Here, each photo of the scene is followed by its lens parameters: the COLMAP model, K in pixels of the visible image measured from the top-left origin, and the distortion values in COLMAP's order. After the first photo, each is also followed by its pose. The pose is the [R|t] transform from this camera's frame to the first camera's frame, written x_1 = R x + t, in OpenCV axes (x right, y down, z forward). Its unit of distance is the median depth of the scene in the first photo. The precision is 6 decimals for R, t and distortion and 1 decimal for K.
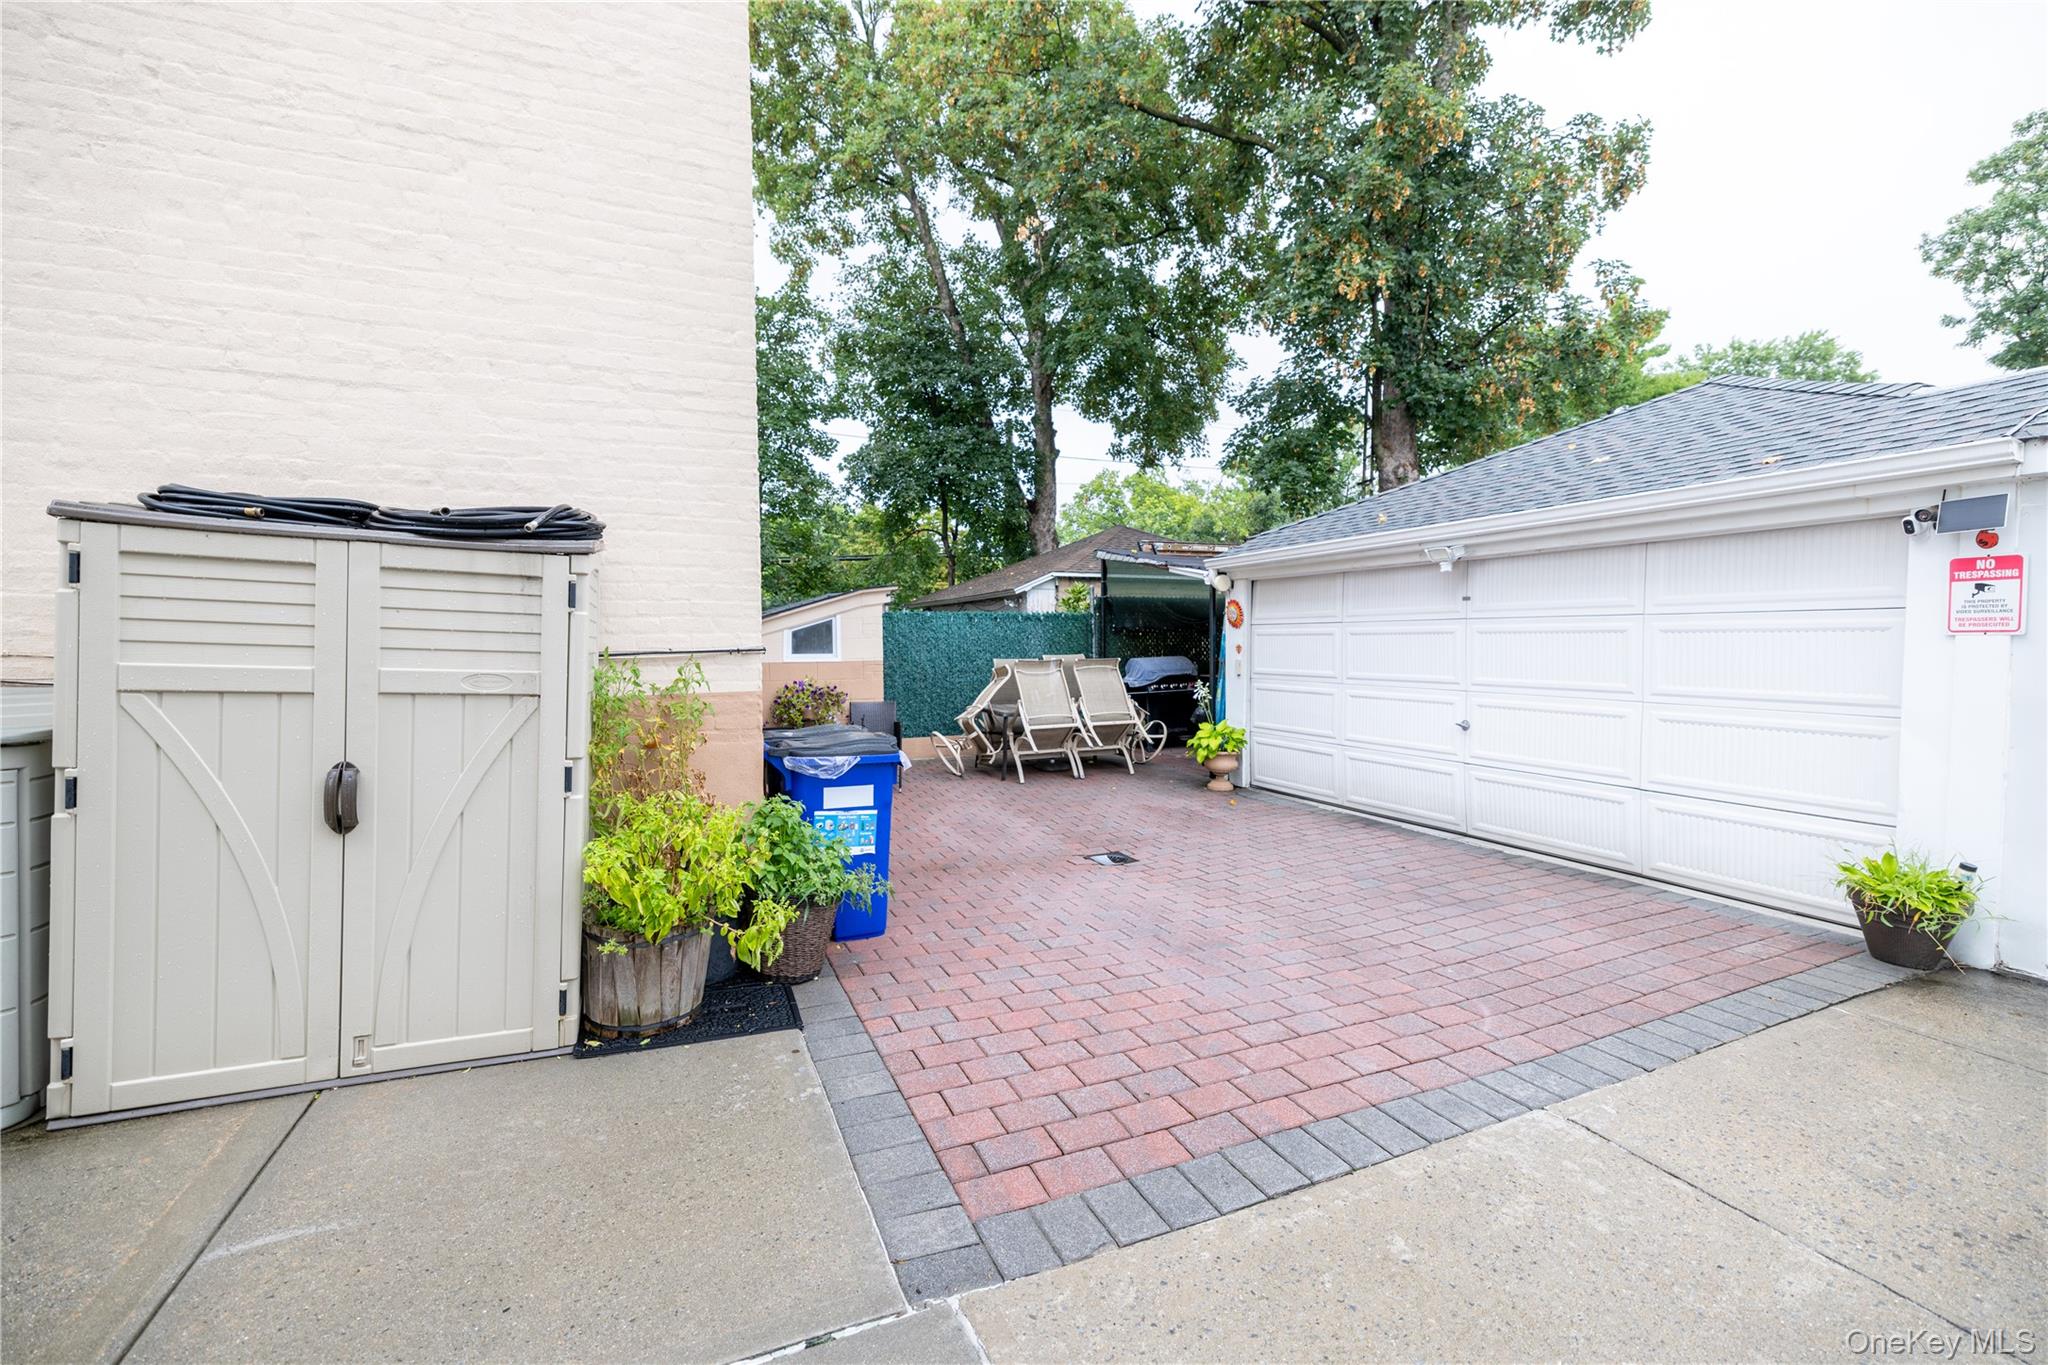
lens RADIAL K [[856.6, 0, 1030.0], [0, 856.6, 674.4], [0, 0, 1]] dist [0.001575, 0.000291]
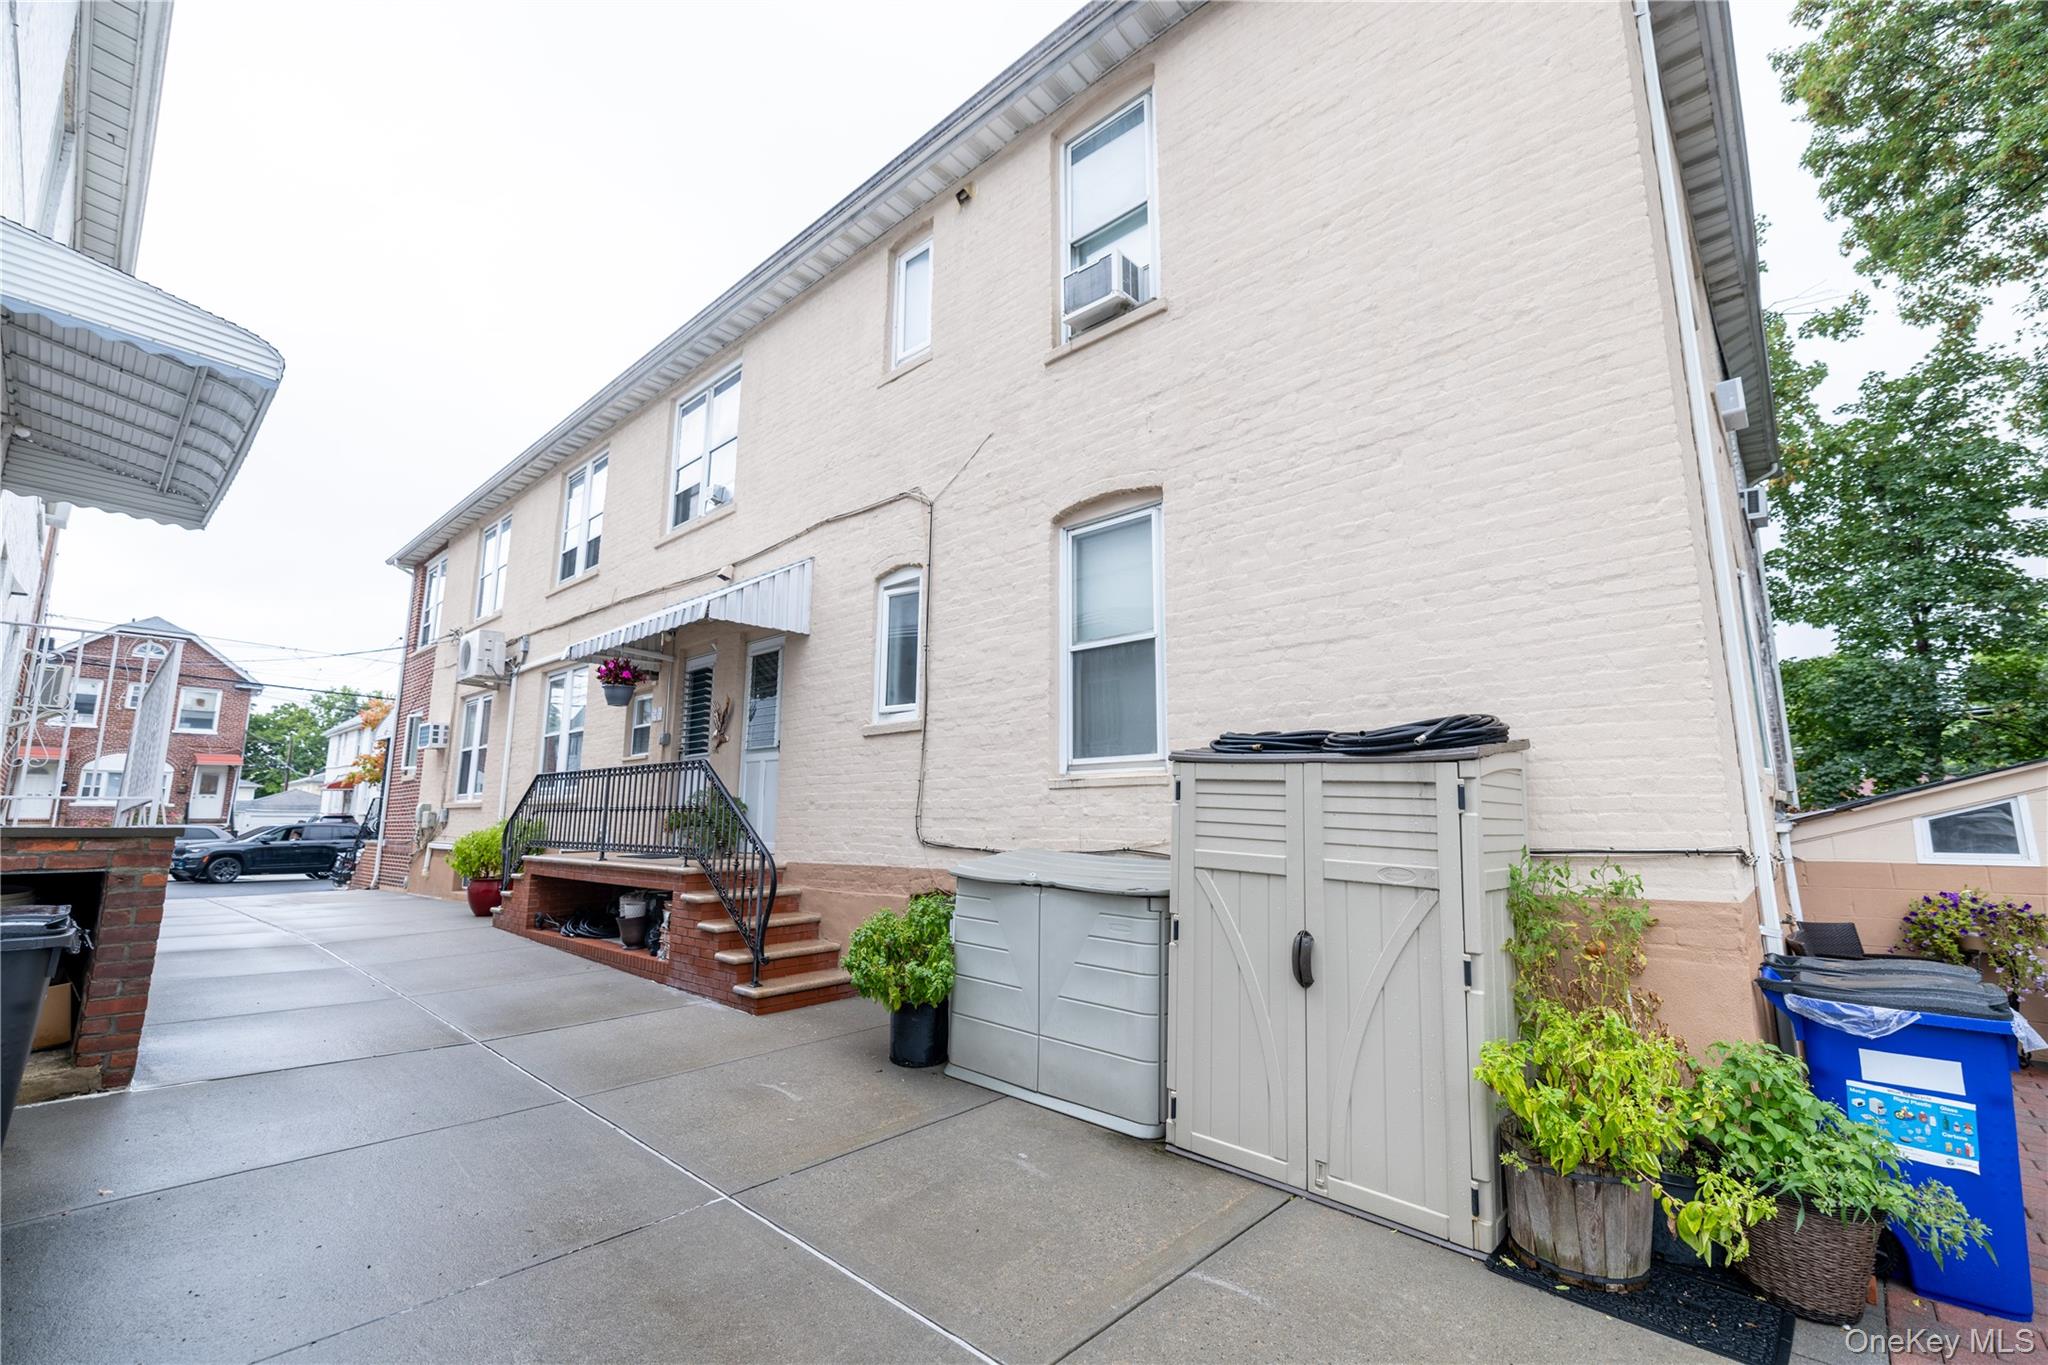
lens RADIAL K [[856.6, 0, 1030.0], [0, 856.6, 674.4], [0, 0, 1]] dist [0.001575, 0.000291]
pose [[0.398536, -0.151025, -0.904633, 0.238097], [-0.040365, 0.982505, -0.181808, -0.023914], [0.916264, 0.108973, 0.385467, 0.051602]]
